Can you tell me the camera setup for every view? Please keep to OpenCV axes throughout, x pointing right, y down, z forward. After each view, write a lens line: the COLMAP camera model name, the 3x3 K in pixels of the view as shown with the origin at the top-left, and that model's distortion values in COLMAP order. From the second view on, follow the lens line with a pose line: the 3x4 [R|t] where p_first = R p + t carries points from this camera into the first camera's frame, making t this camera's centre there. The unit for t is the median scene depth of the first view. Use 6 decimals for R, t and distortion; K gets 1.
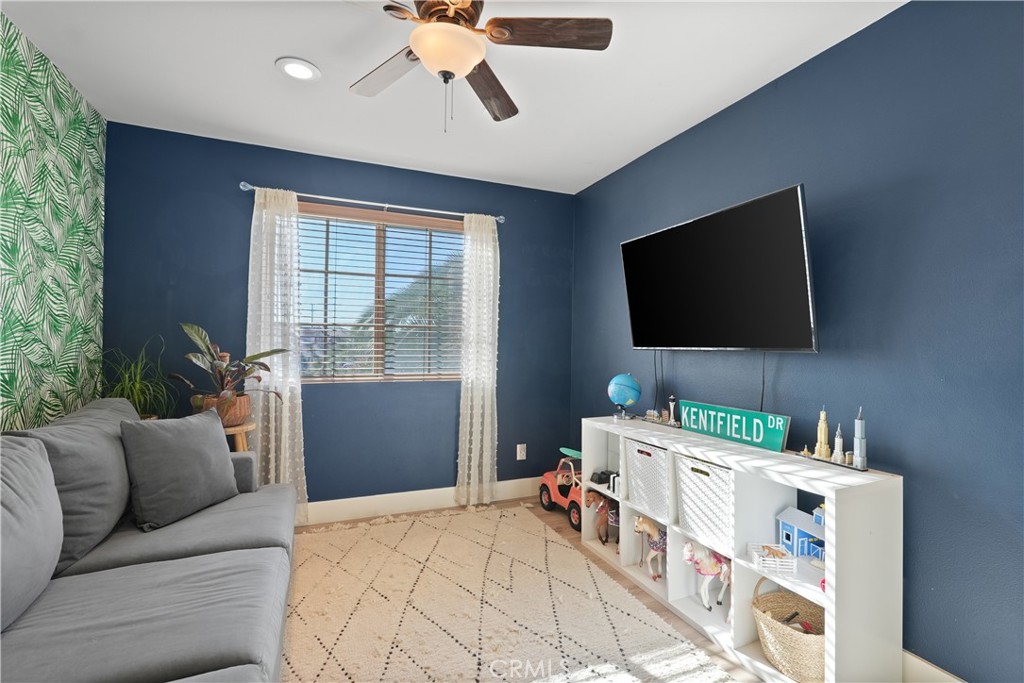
lens RADIAL K [[468.4, 0, 513.0], [0, 468.4, 345.5], [0, 0, 1]] dist [-0.000222, 0.001424]
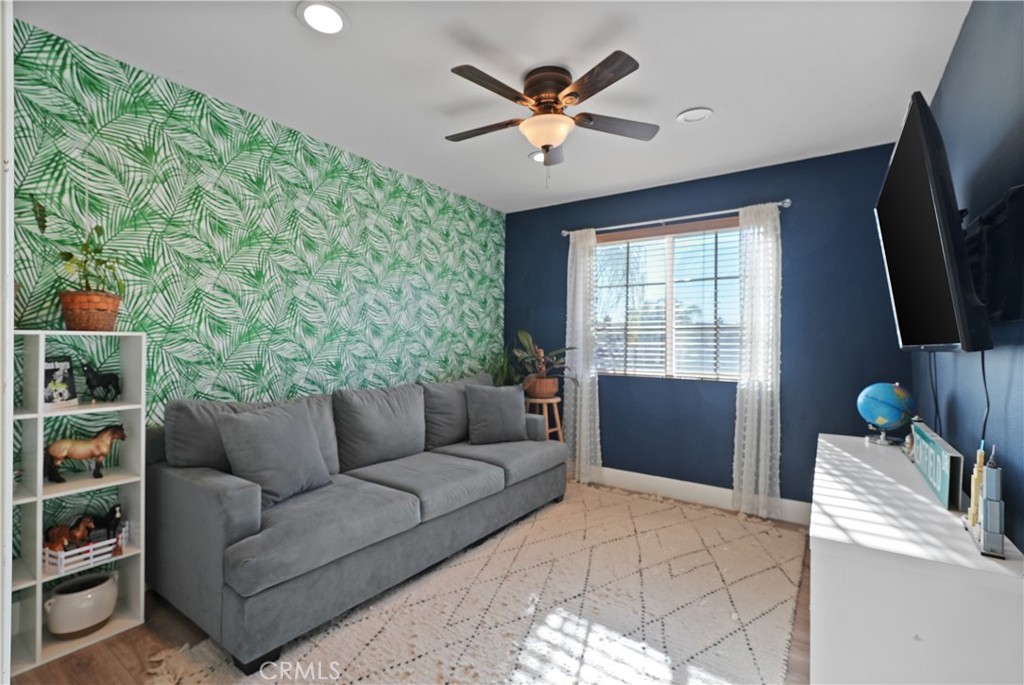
lens RADIAL K [[480.8, 0, 514.5], [0, 480.8, 346.2], [0, 0, 1]] dist [-0.011167, 0.000514]
pose [[0.513758, 0.001317, -0.857934, 0.607533], [-0.006719, 0.999974, -0.002489, 0.008840], [0.857909, 0.007044, 0.513754, 0.117492]]
